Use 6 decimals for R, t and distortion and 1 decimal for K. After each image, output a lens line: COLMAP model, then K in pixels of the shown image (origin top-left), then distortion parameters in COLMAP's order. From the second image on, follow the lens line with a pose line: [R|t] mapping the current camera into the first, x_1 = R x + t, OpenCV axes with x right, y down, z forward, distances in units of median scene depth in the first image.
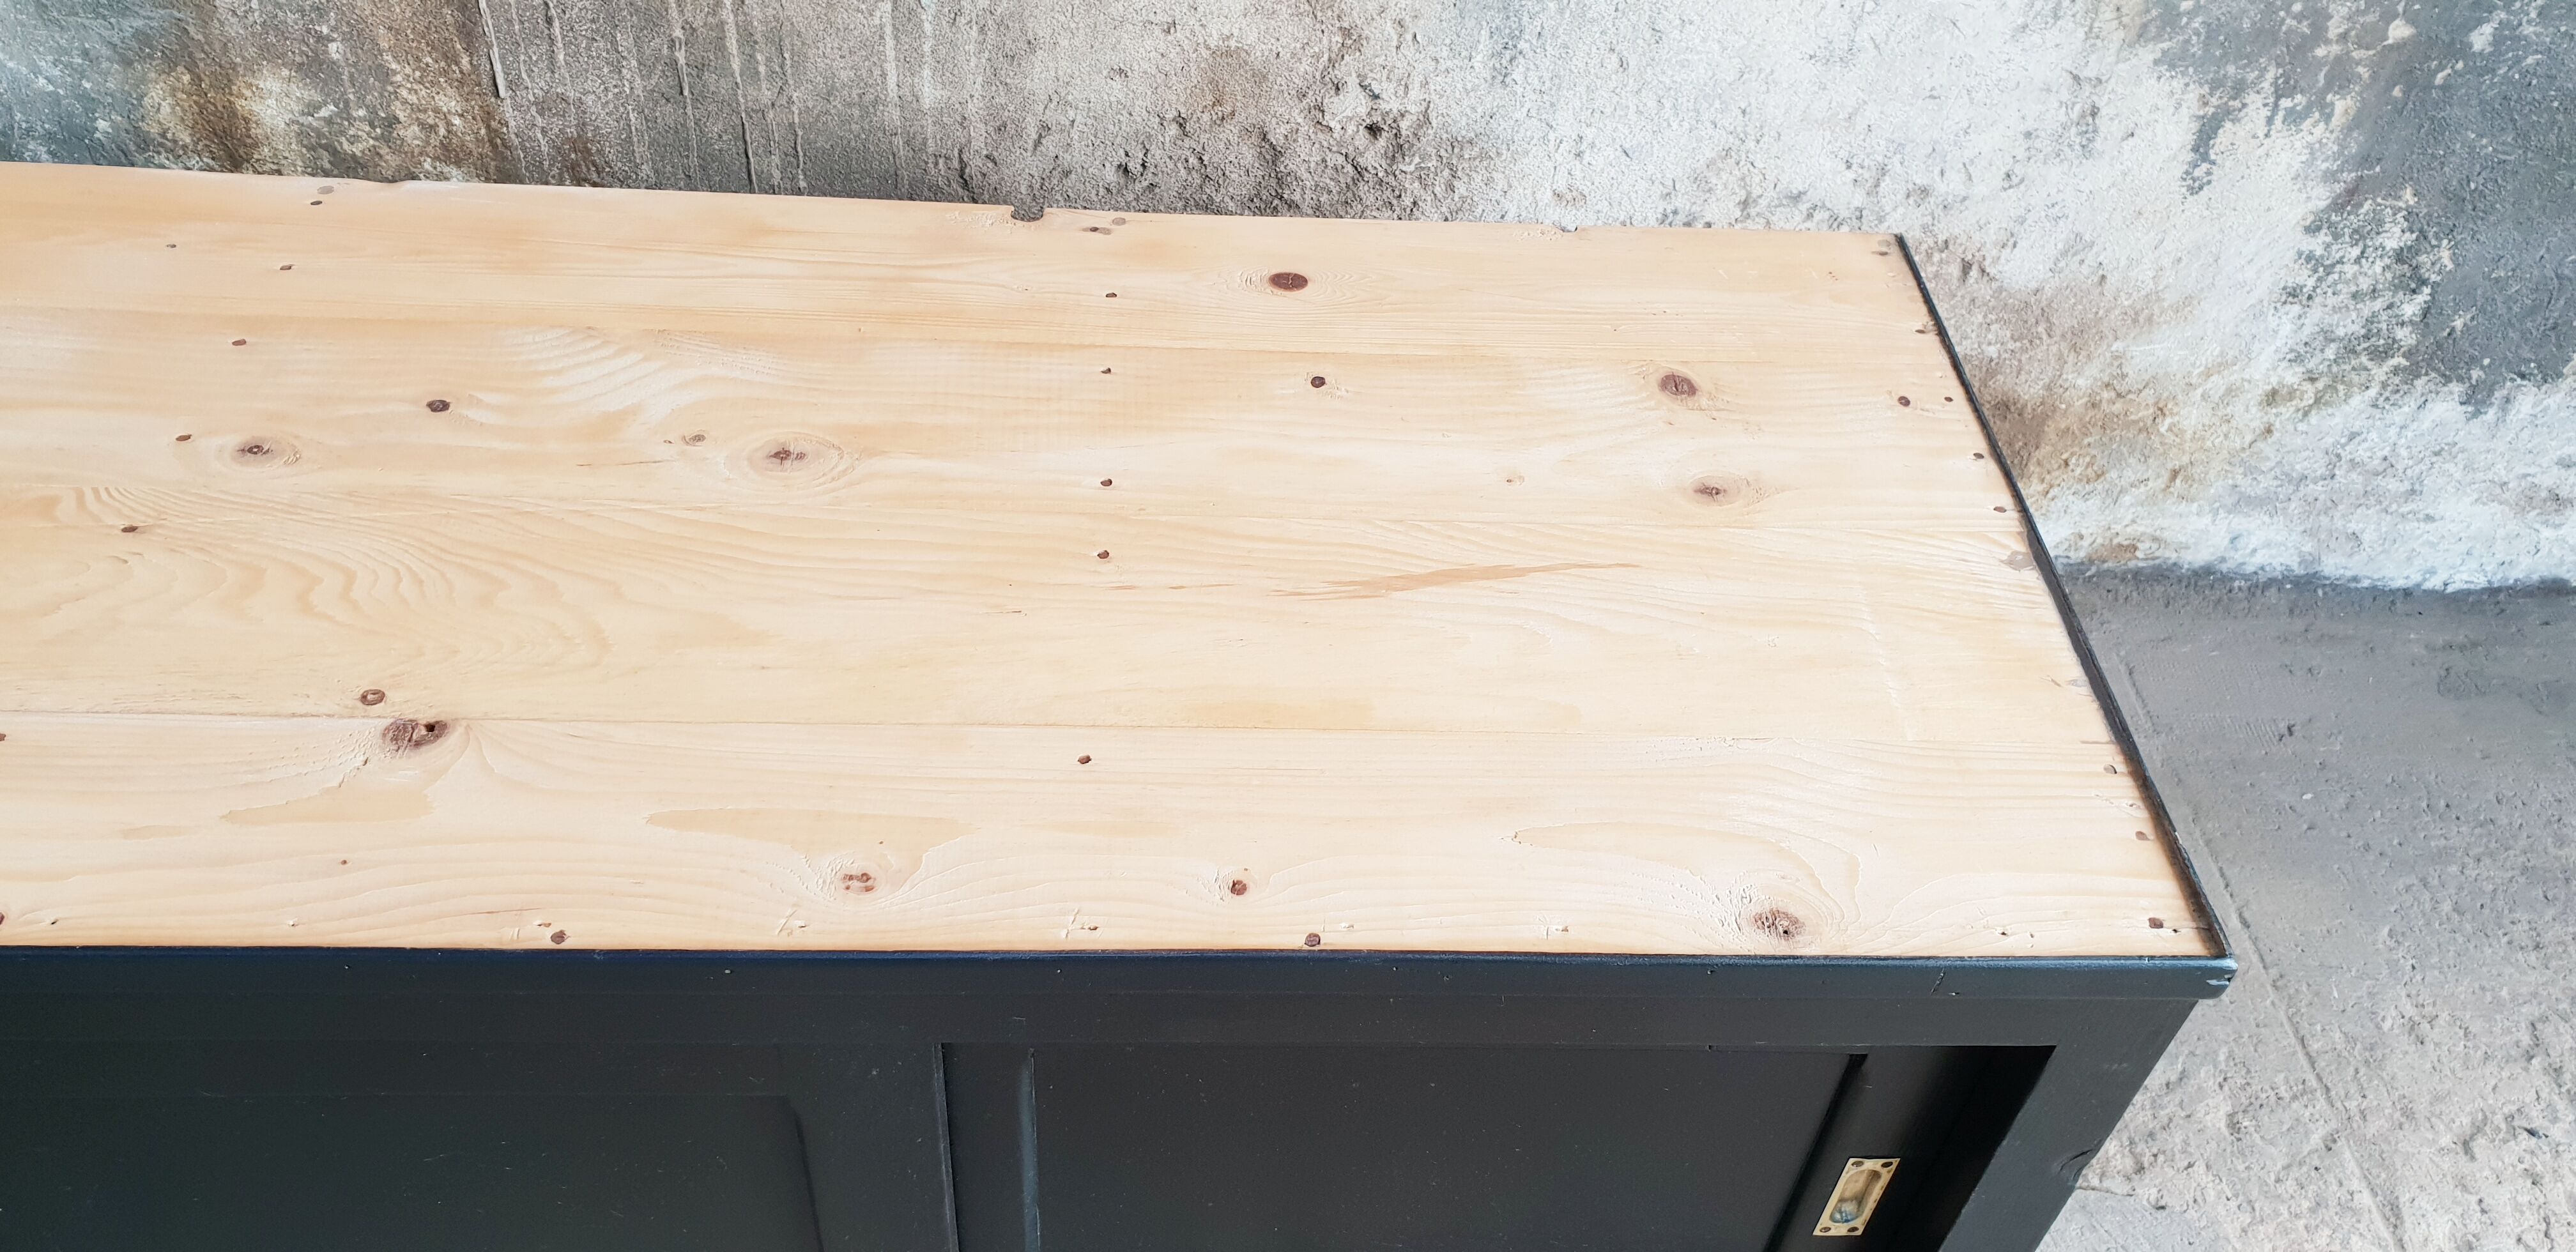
lens RADIAL K [[2030.5, 0, 1321.4], [0, 2030.5, 584.0], [0, 0, 1]] dist [0.004004, 0.002889]
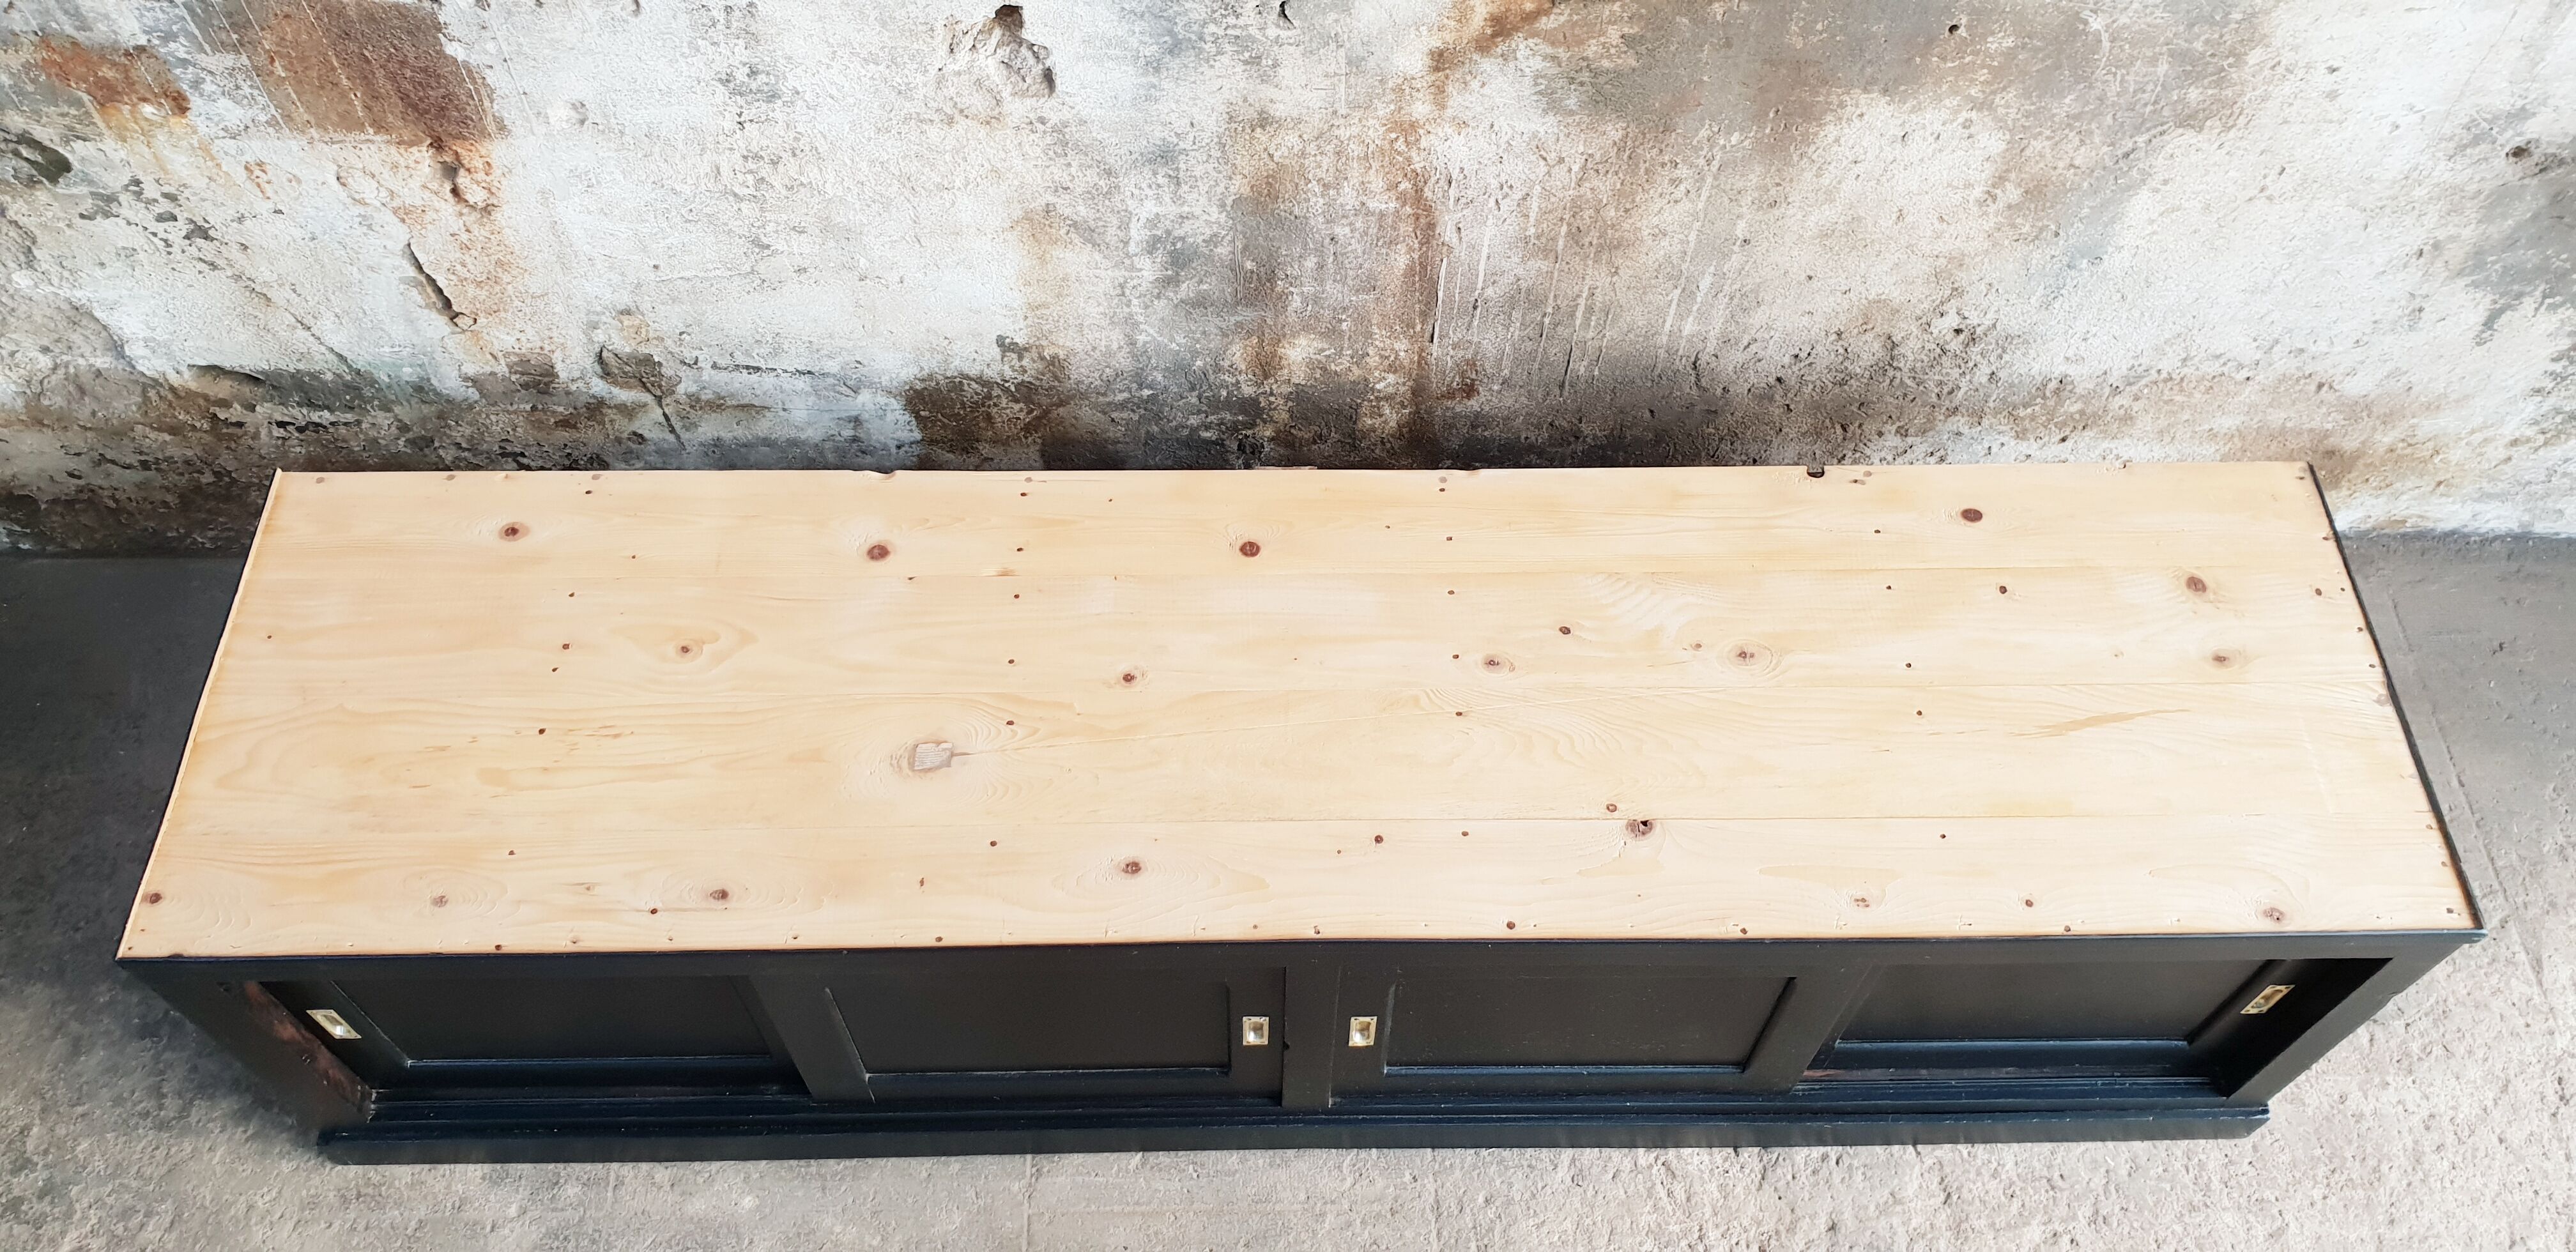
lens RADIAL K [[2030.5, 0, 1262.0], [0, 2030.5, 607.3], [0, 0, 1]] dist [0.004004, 0.002889]
pose [[0.996793, -0.011041, -0.079255, -0.420426], [0.029509, 0.971352, 0.235807, -0.431808], [0.074381, -0.237389, 0.968563, -0.695898]]
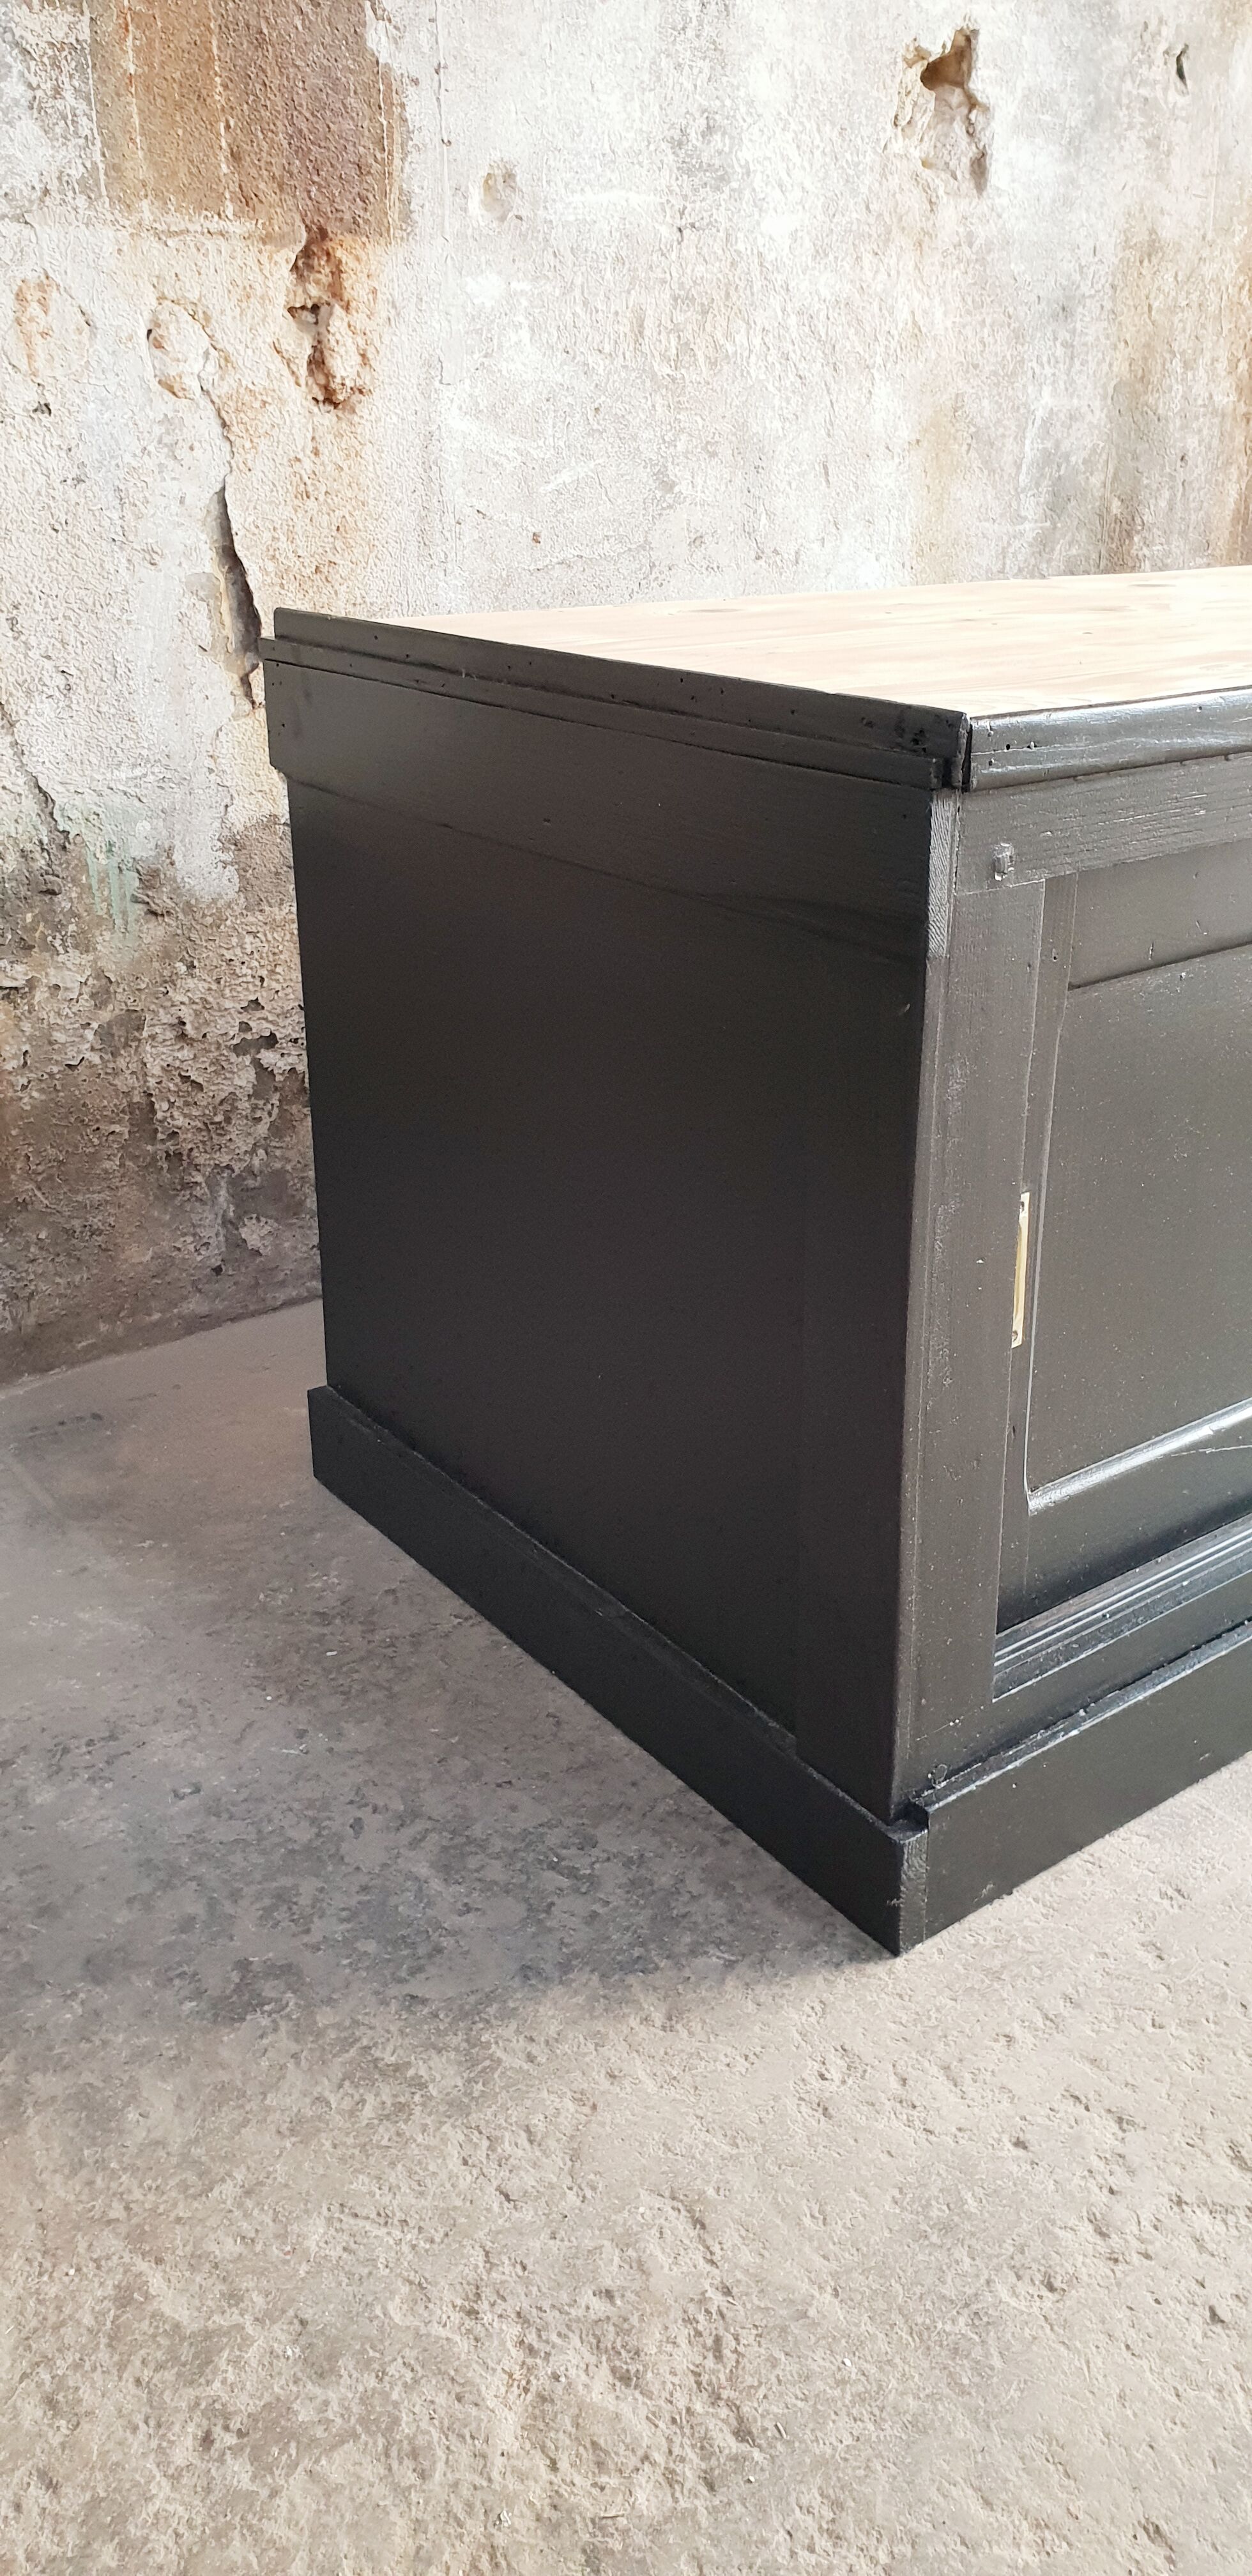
lens RADIAL K [[2030.5, 0, 629.9], [0, 2030.5, 1274.0], [0, 0, 1]] dist [0.004004, 0.002889]
pose [[0.820826, -0.294928, 0.489144, -1.641788], [0.438781, 0.873849, -0.209427, 0.276253], [-0.365672, 0.386531, 0.846686, 0.096757]]
